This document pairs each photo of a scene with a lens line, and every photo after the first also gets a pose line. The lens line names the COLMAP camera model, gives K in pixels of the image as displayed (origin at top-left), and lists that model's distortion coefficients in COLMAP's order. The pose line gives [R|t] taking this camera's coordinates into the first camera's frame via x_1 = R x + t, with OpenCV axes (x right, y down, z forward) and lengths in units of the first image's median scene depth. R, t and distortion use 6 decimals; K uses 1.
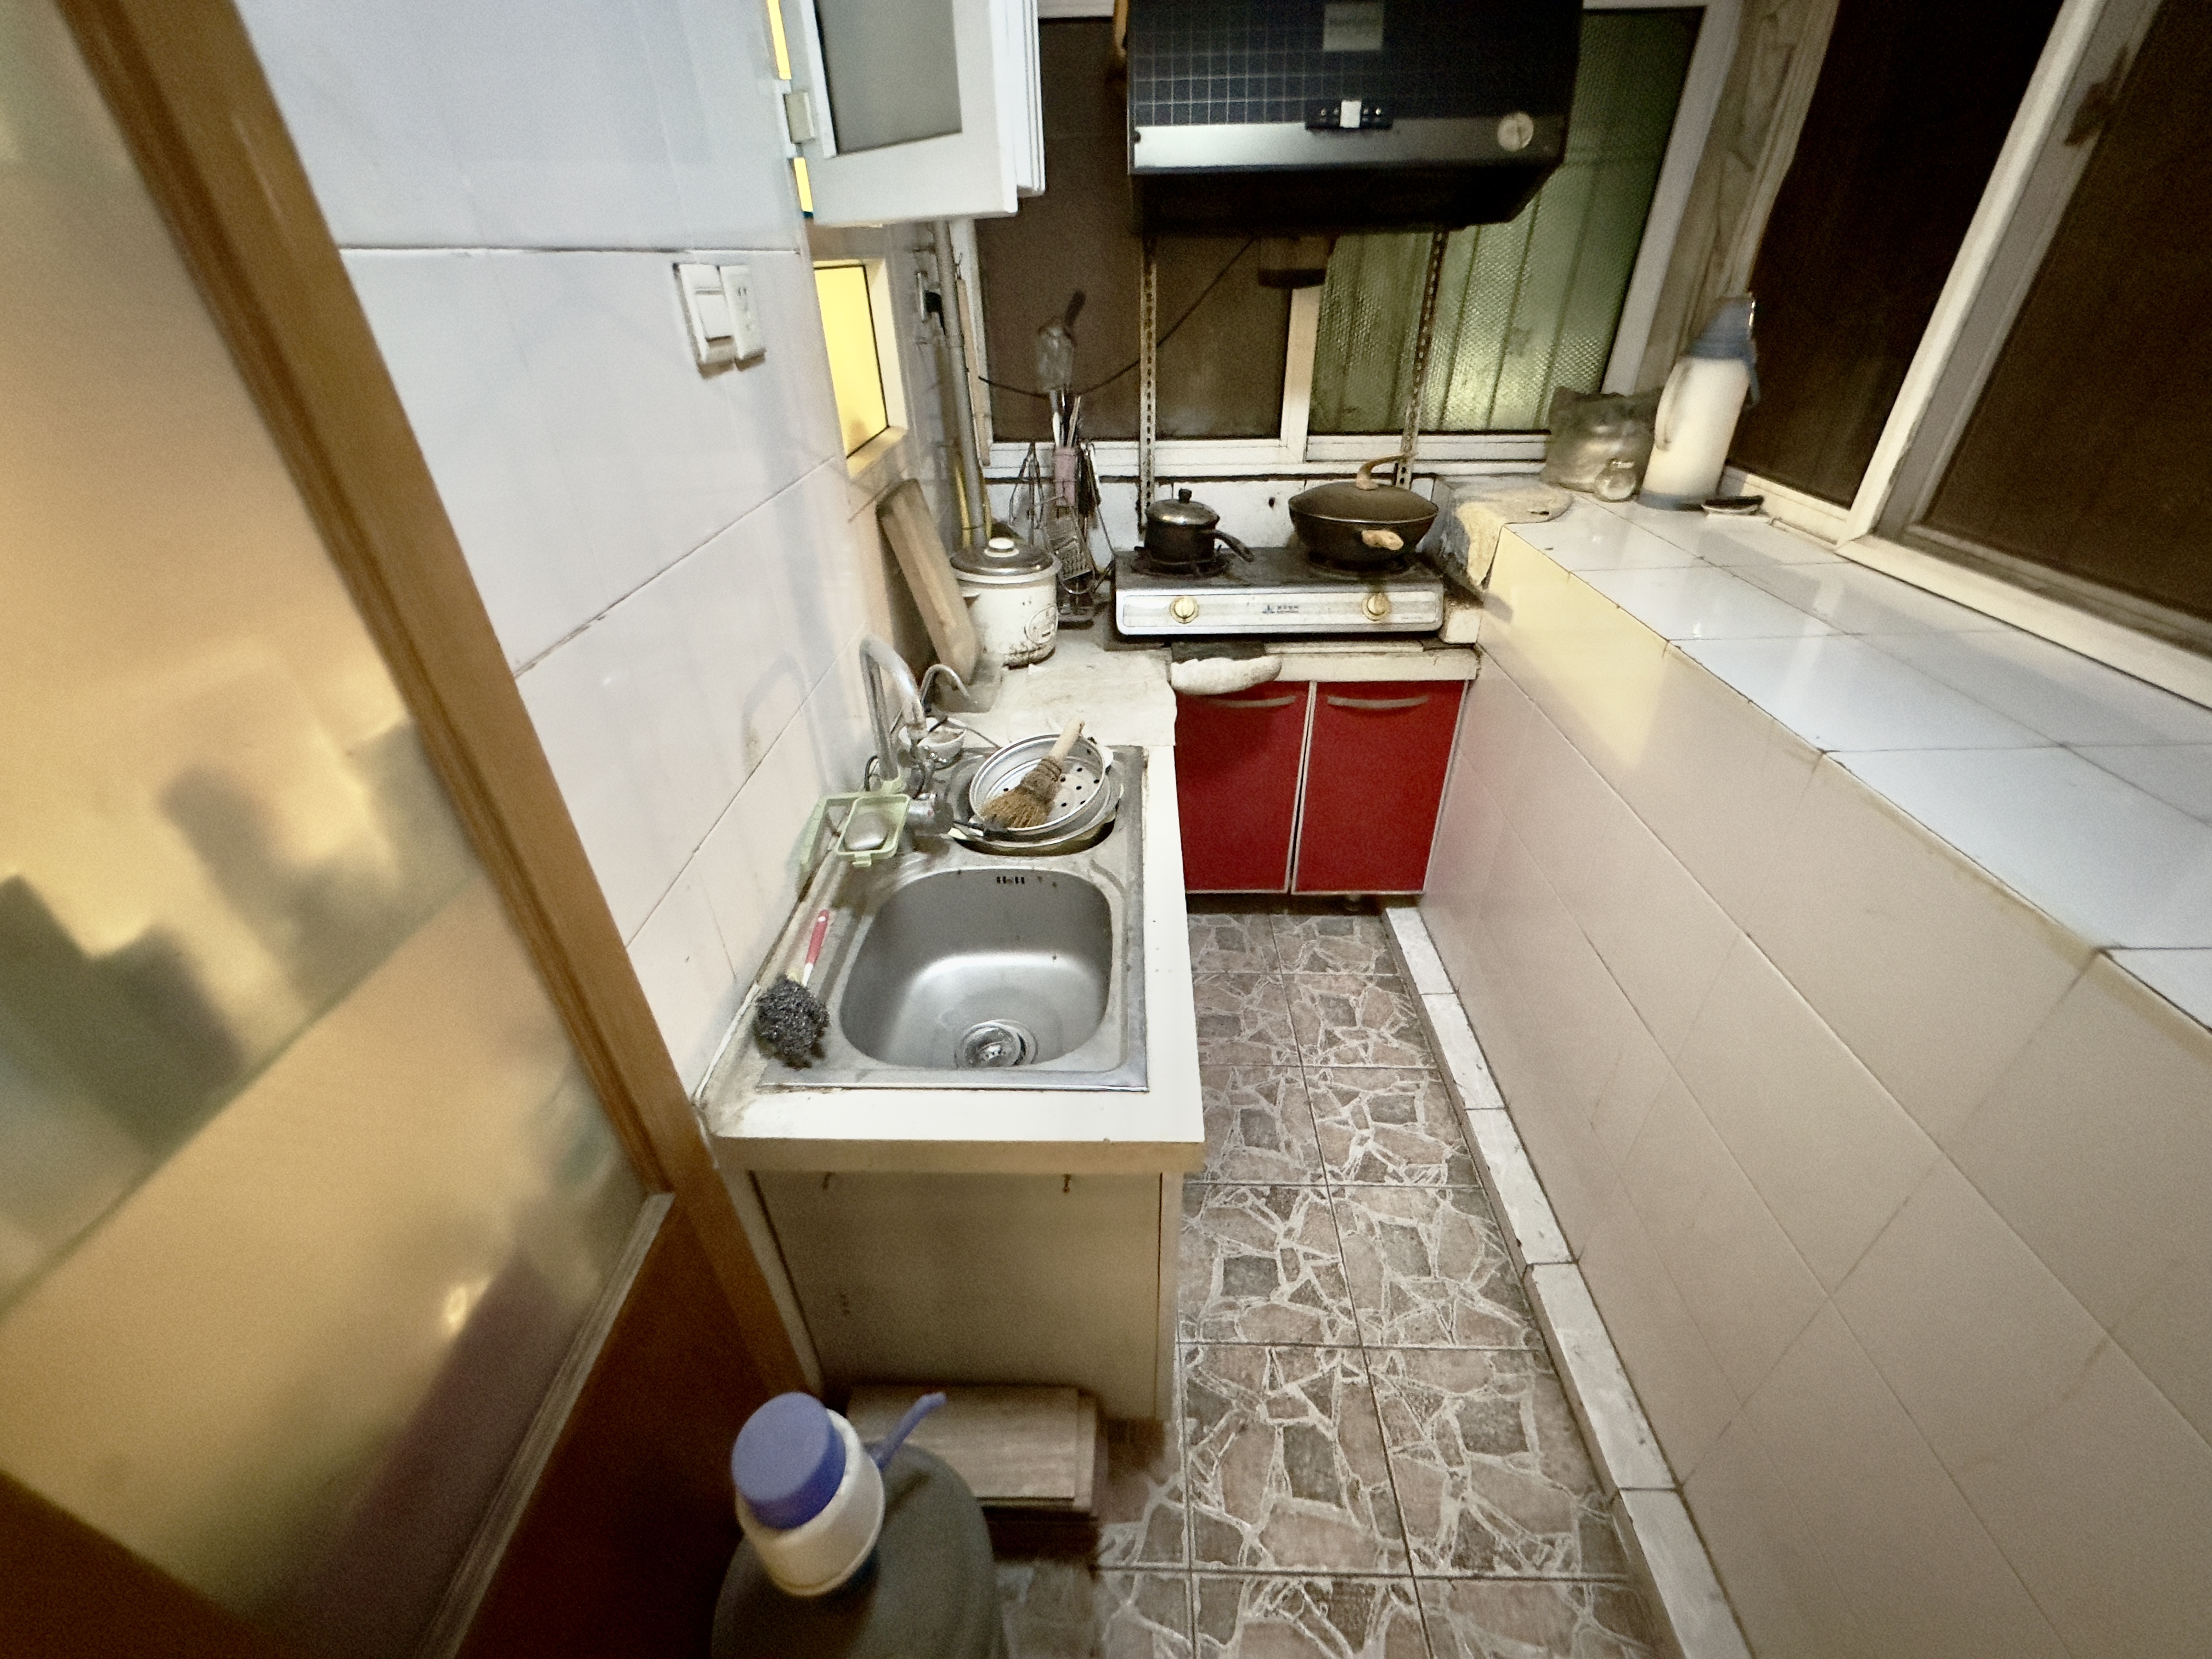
lens RADIAL K [[884.7, 0, 1108.5], [0, 884.7, 822.7], [0, 0, 1]] dist [-0.000912, 0.000322]
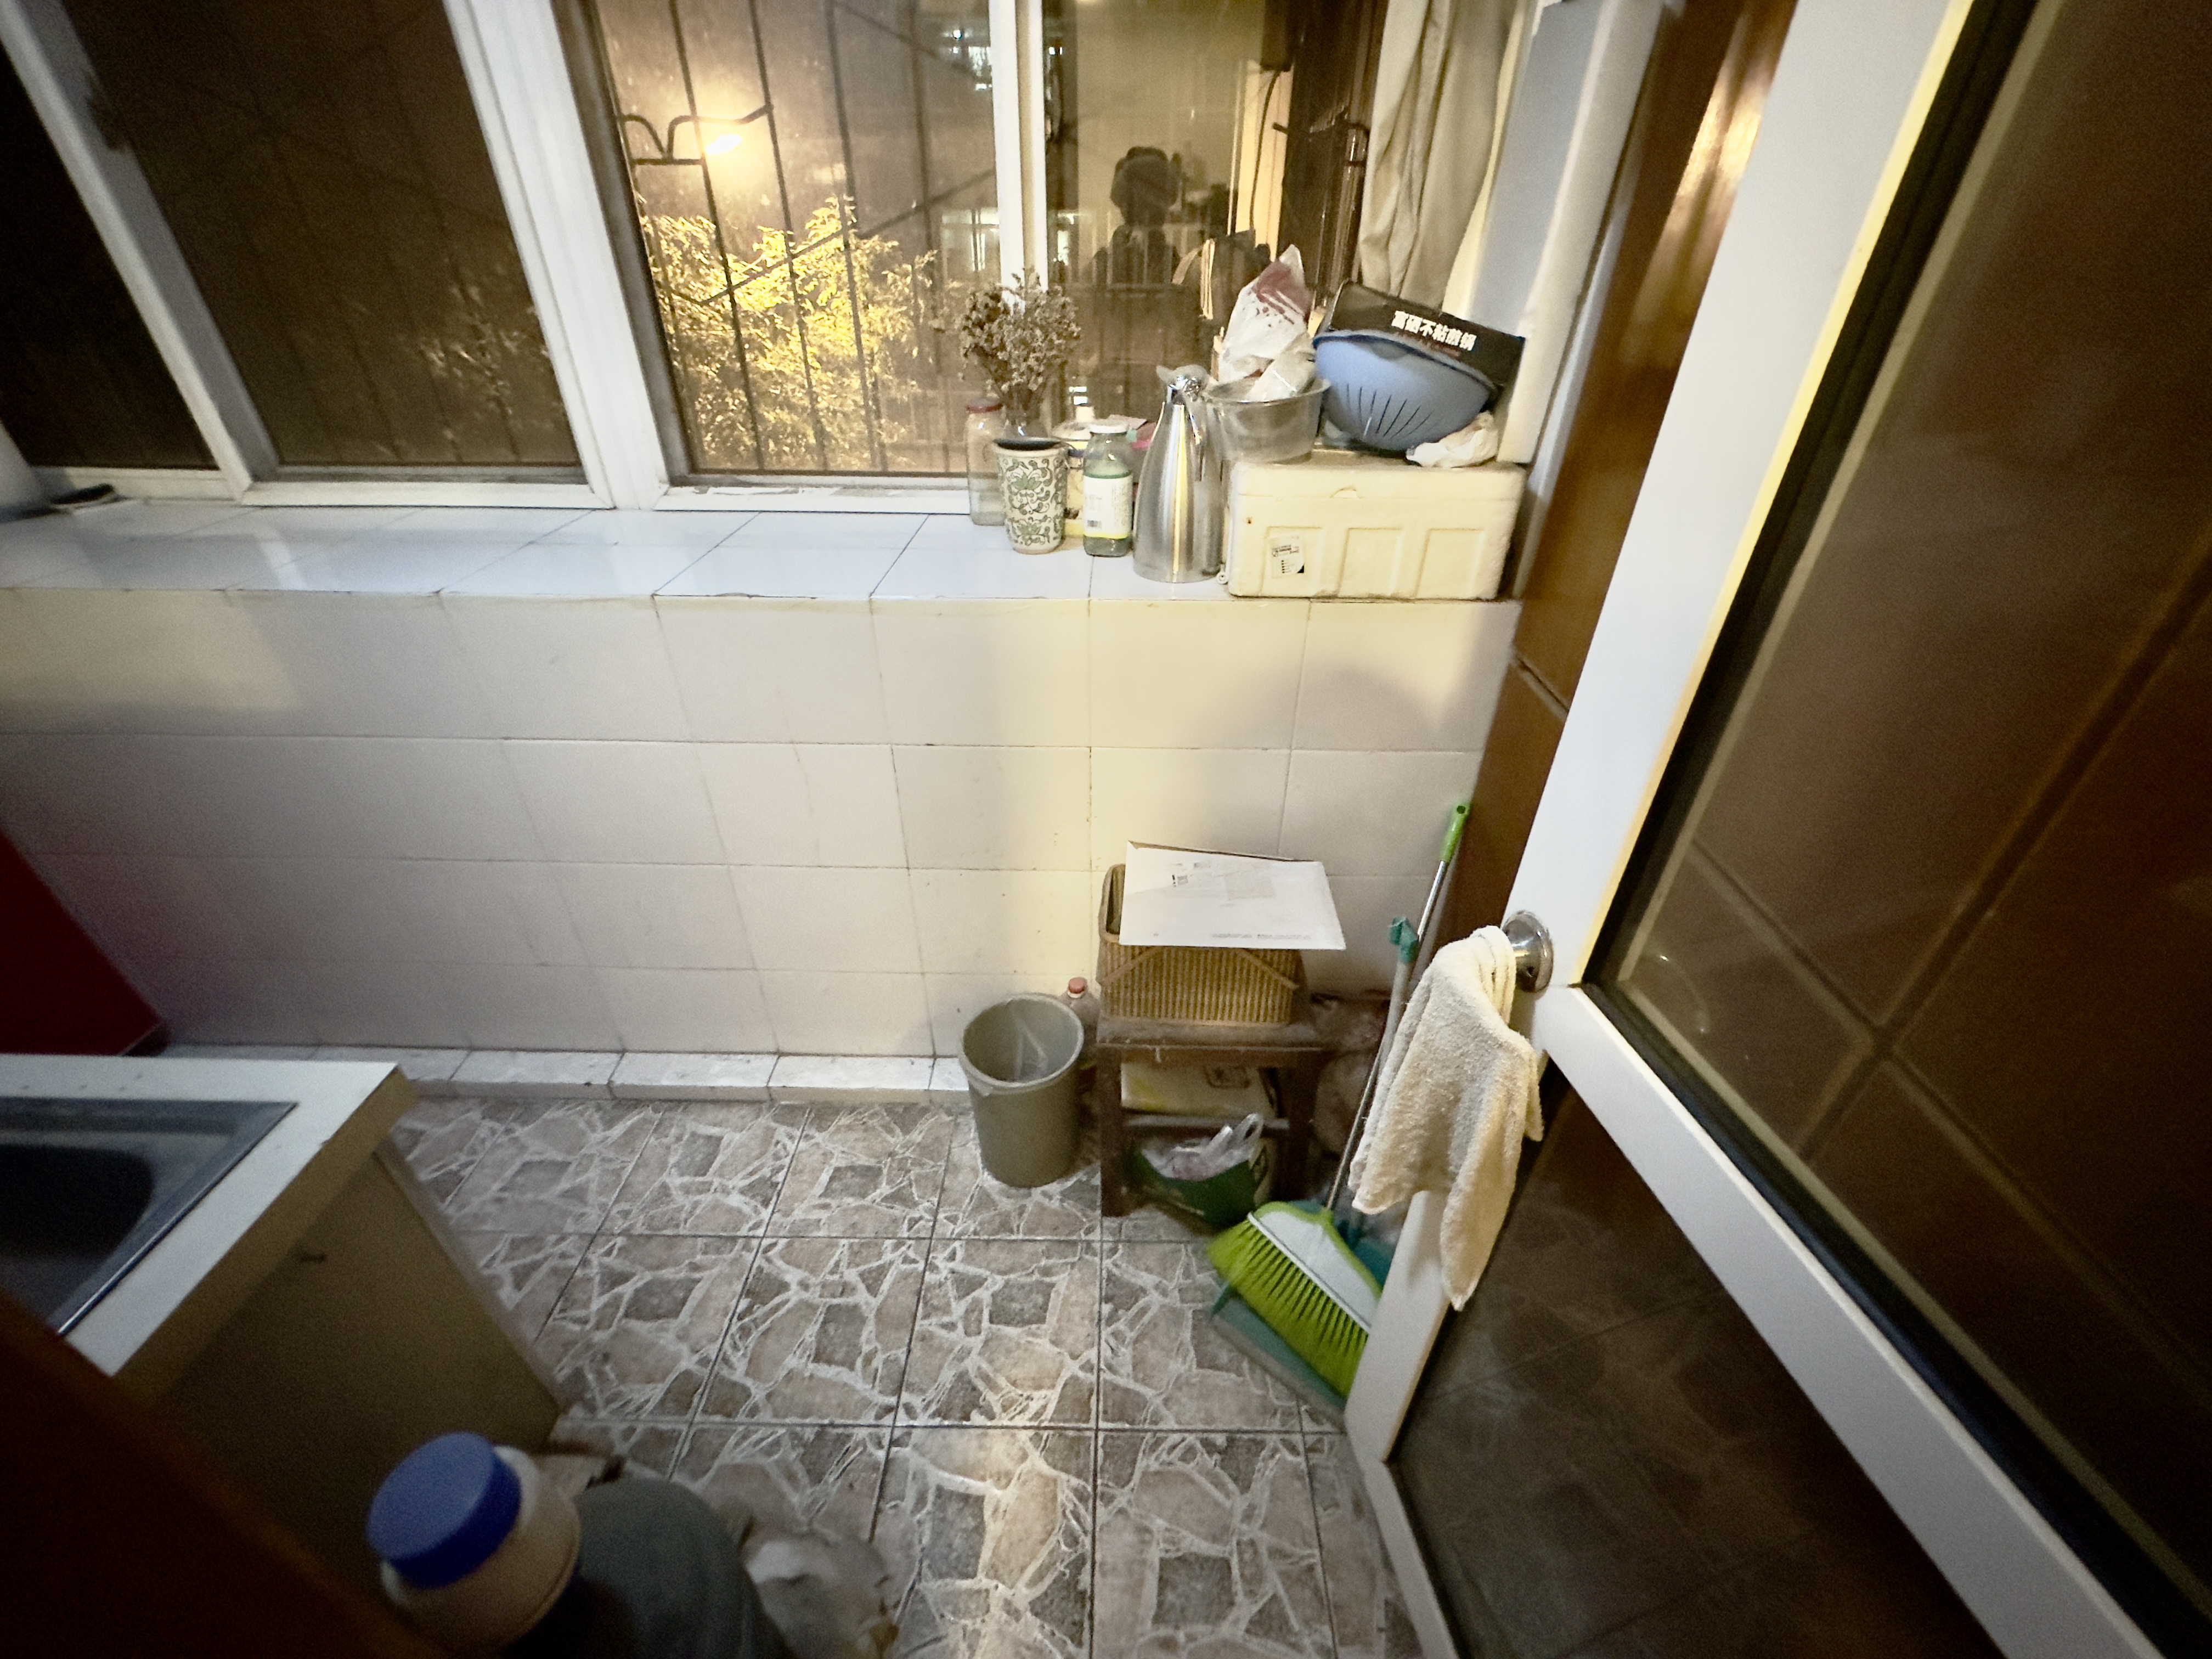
lens RADIAL K [[884.7, 0, 1094.0], [0, 884.7, 828.9], [0, 0, 1]] dist [-0.000912, 0.000322]
pose [[0.013513, -0.527065, 0.849717, -0.401708], [0.542578, 0.717670, 0.436530, 0.104859], [-0.839897, 0.455139, 0.295672, -0.065266]]
